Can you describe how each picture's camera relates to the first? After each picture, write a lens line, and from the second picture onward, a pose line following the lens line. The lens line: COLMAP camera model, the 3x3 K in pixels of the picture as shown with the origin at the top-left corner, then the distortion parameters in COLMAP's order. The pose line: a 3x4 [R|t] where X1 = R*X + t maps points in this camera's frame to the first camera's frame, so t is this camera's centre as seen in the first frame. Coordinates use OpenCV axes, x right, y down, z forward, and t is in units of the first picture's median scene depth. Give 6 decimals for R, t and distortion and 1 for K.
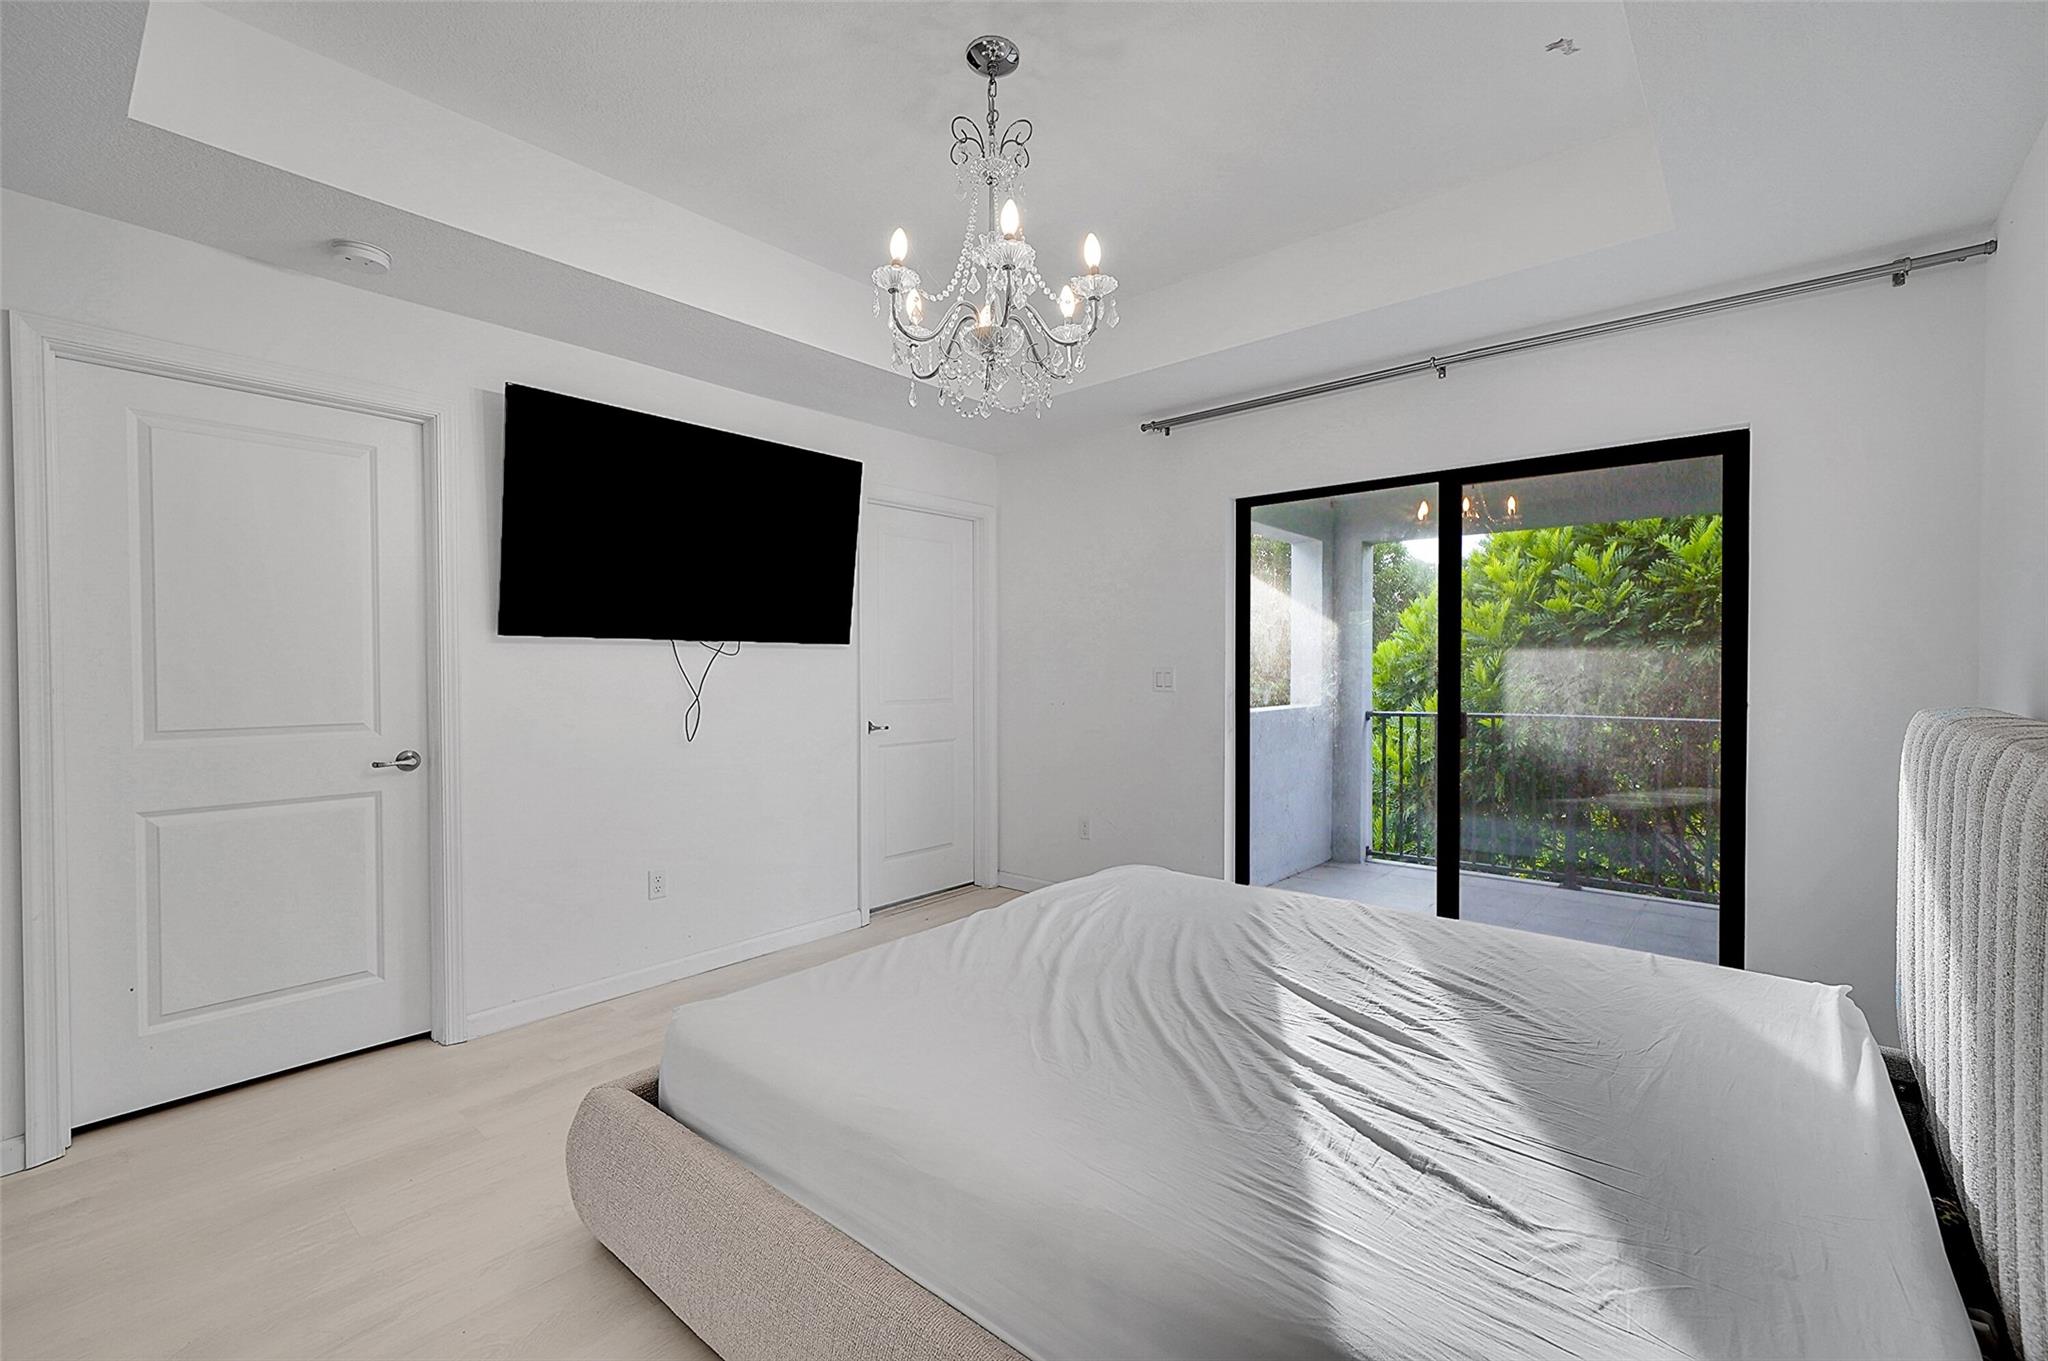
lens RADIAL K [[861.8, 0, 1012.0], [0, 861.8, 672.4], [0, 0, 1]] dist [-0.003121, 0.000042]
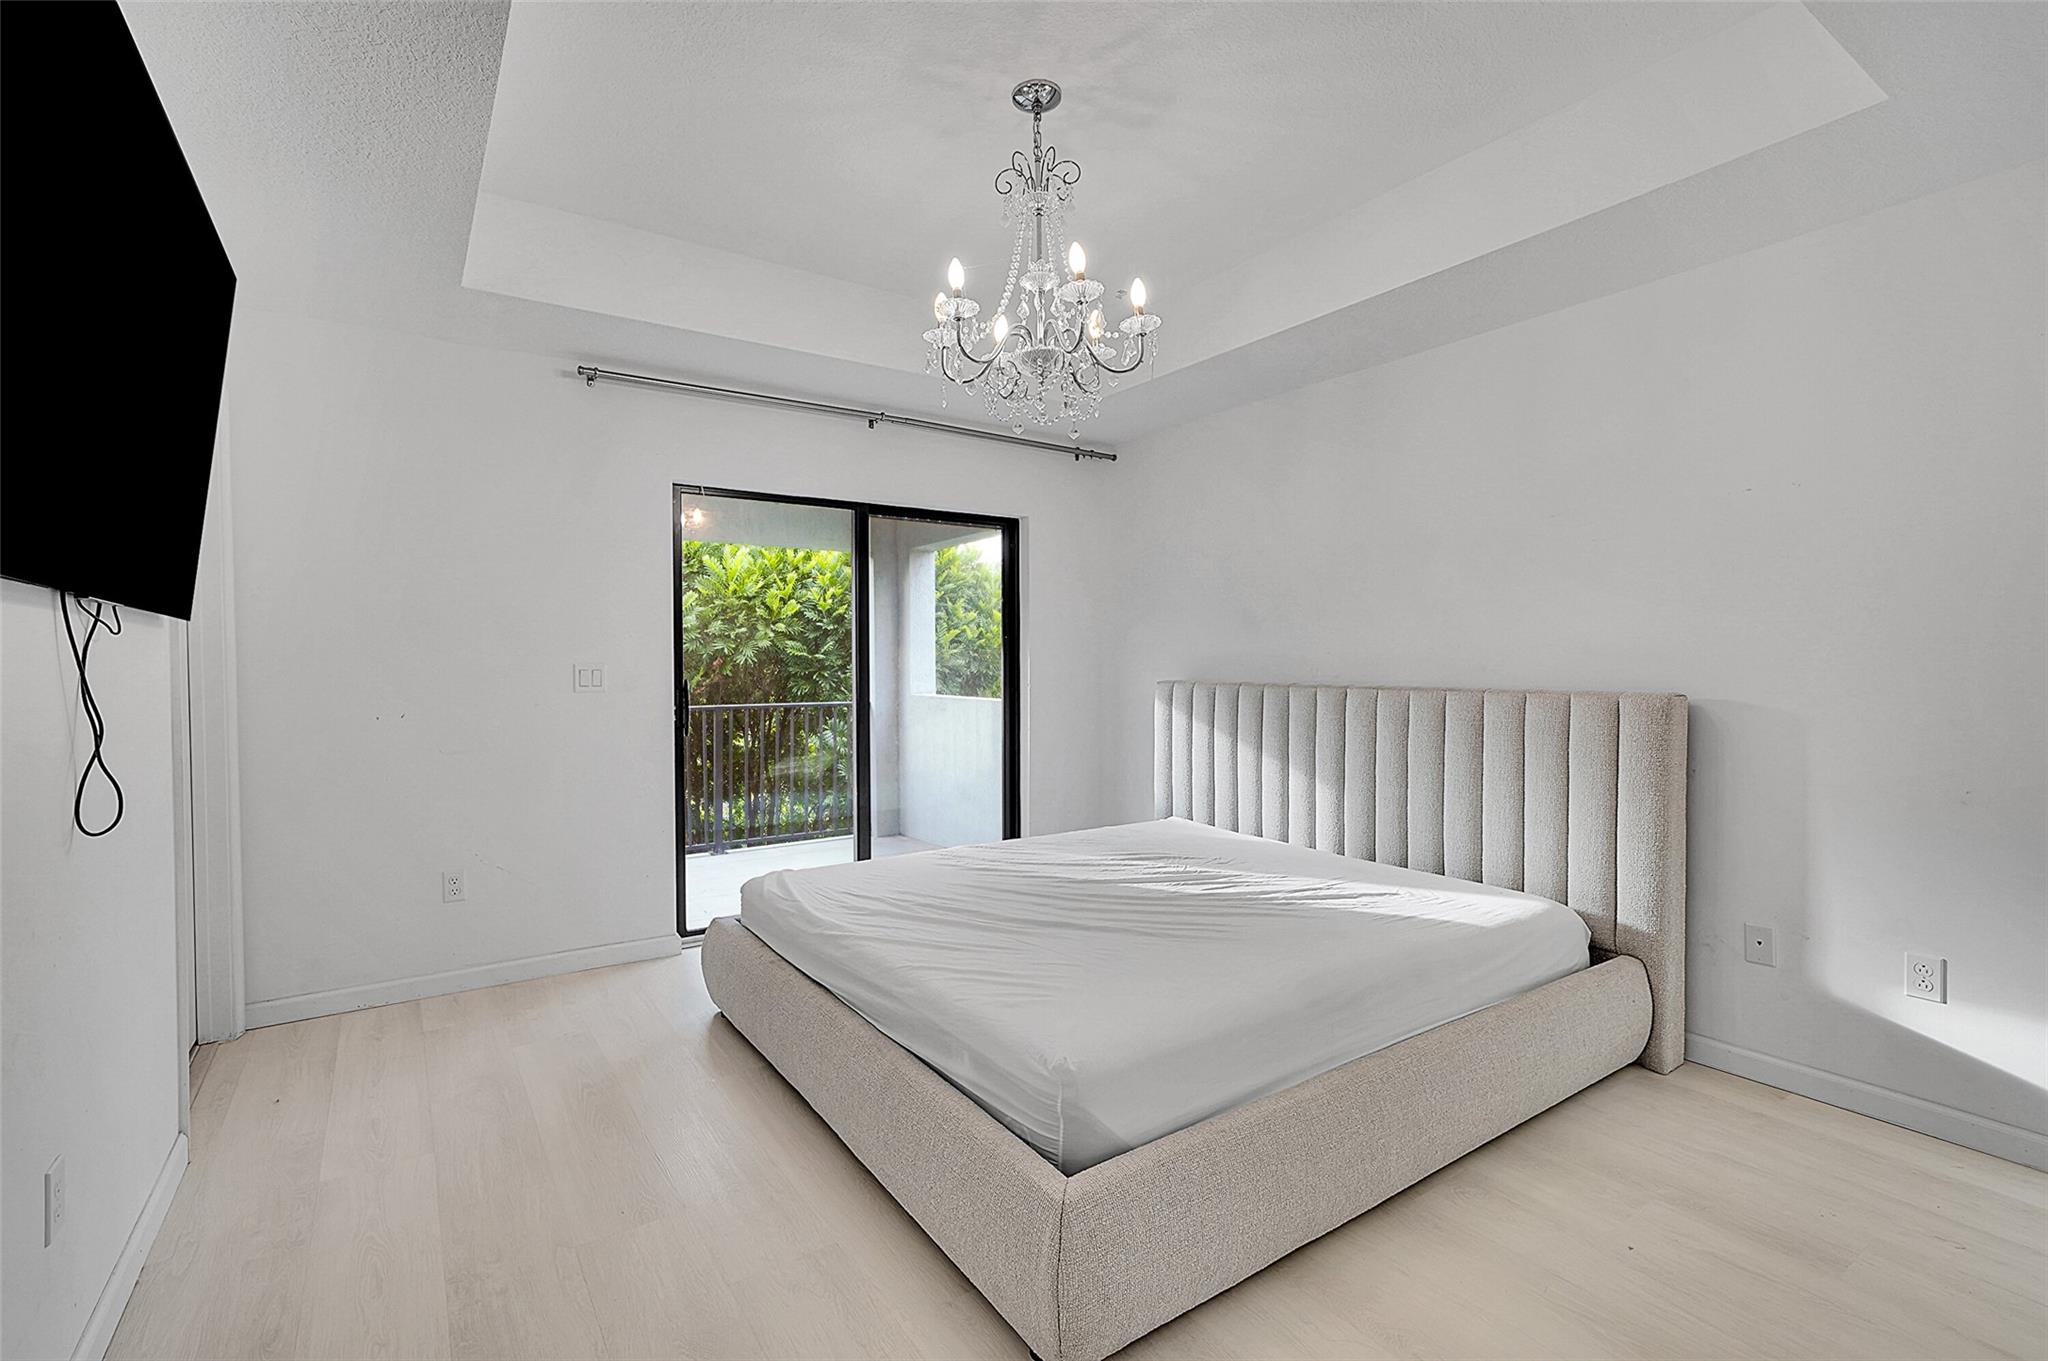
lens RADIAL K [[920.2, 0, 1018.9], [0, 920.2, 676.5], [0, 0, 1]] dist [0.007879, 0.001964]
pose [[0.258455, -0.012393, 0.965944, -0.869361], [0.009520, 0.999902, 0.010282, 0.002472], [-0.965976, 0.006539, 0.258547, 0.548900]]
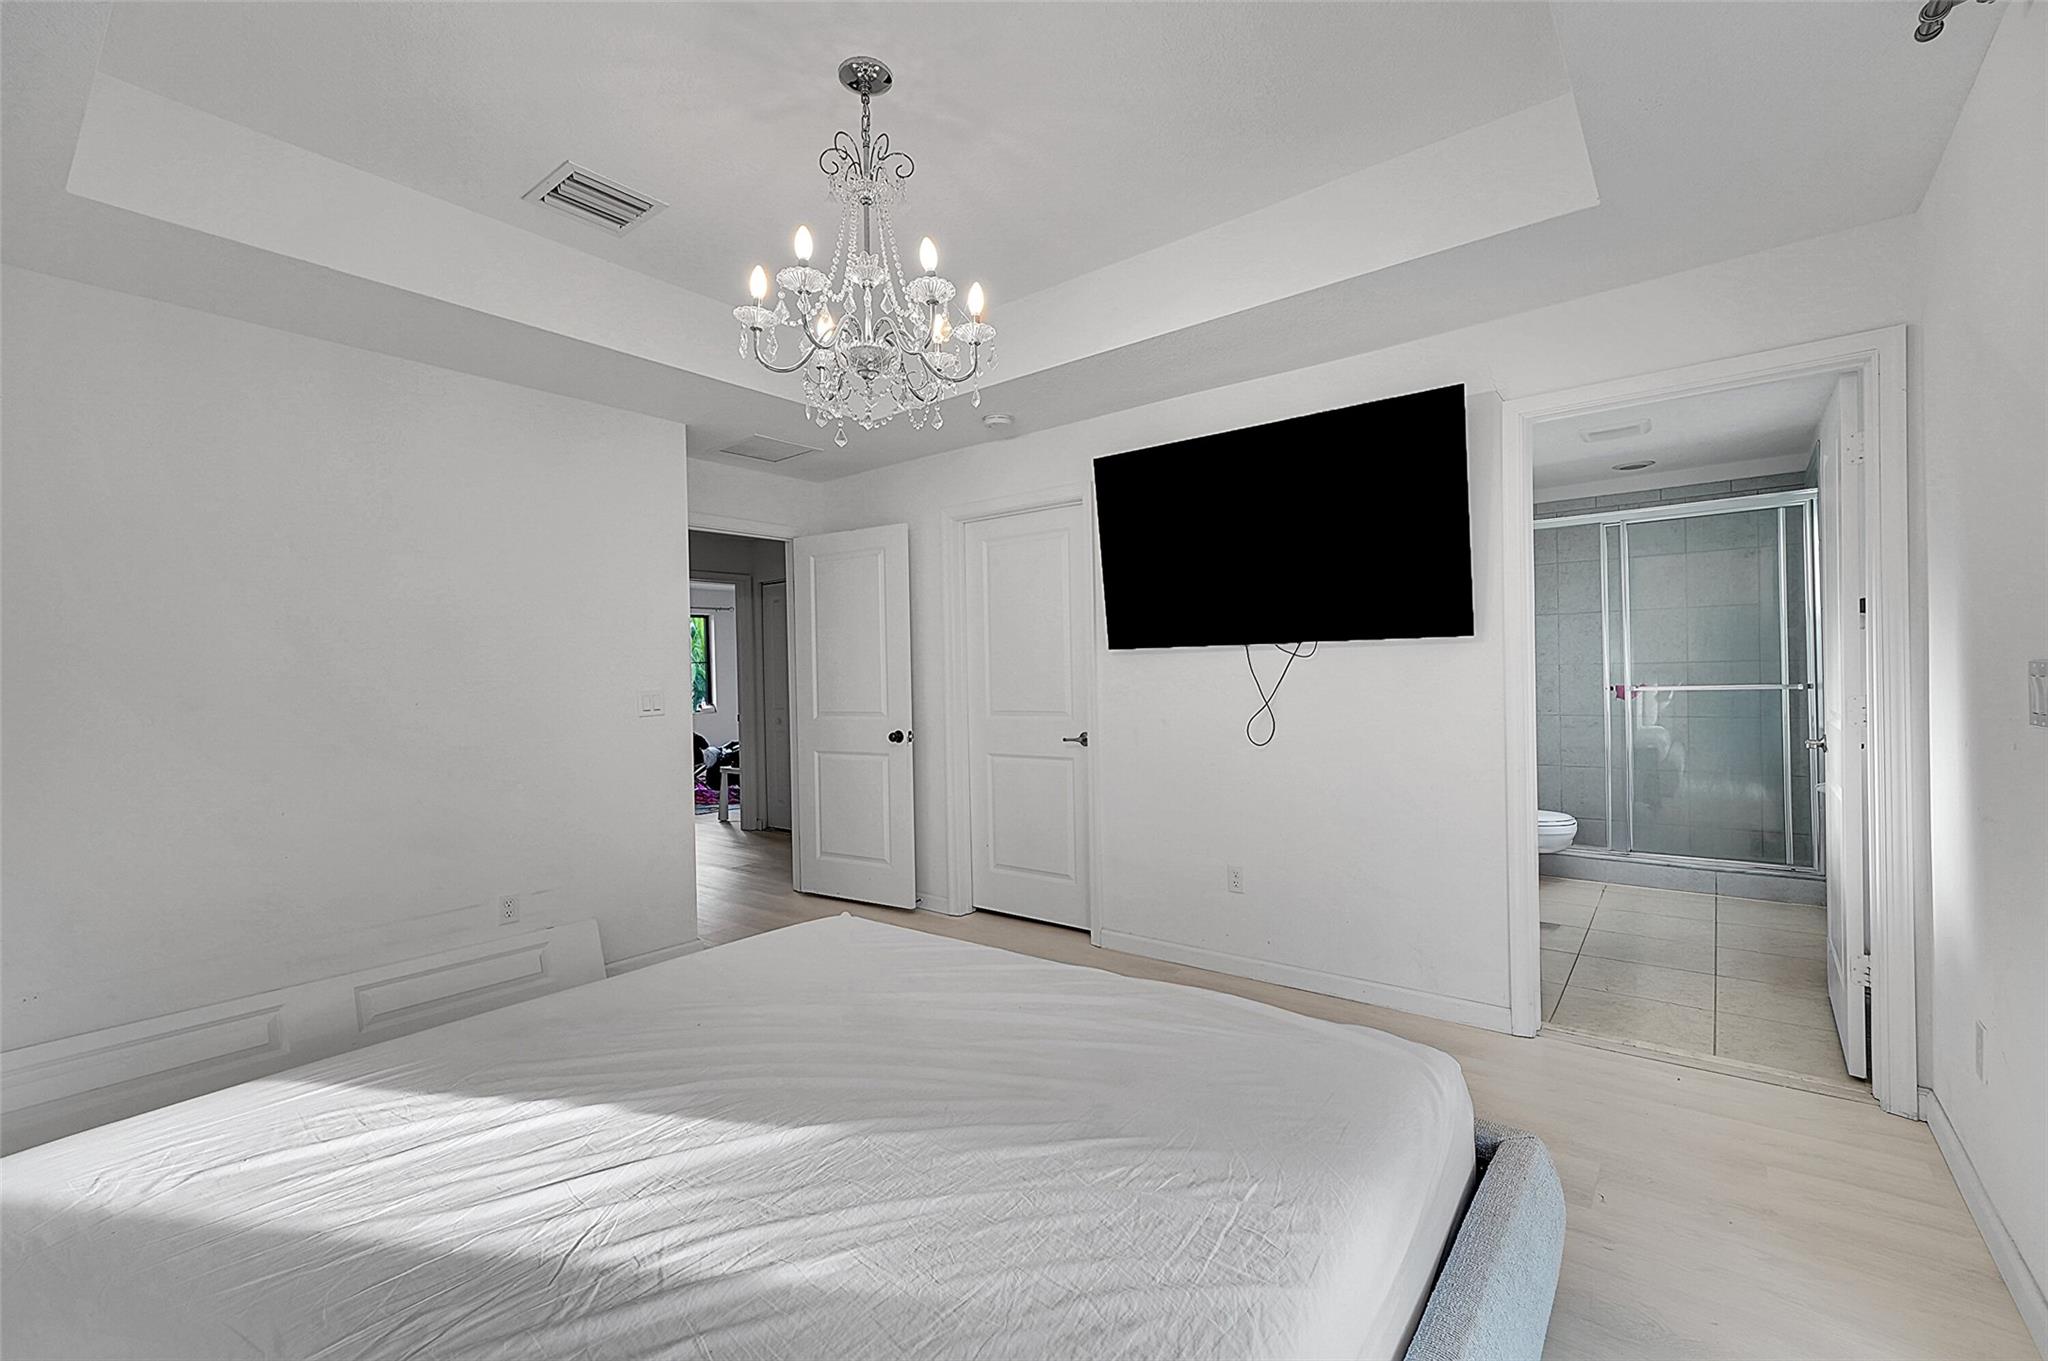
lens RADIAL K [[861.8, 0, 1020.4], [0, 861.8, 688.0], [0, 0, 1]] dist [-0.003121, 0.000042]
pose [[0.035895, 0.015433, -0.999236, 0.740445], [0.017493, 0.999718, 0.016069, -0.009459], [0.999202, -0.018057, 0.035614, 0.843395]]
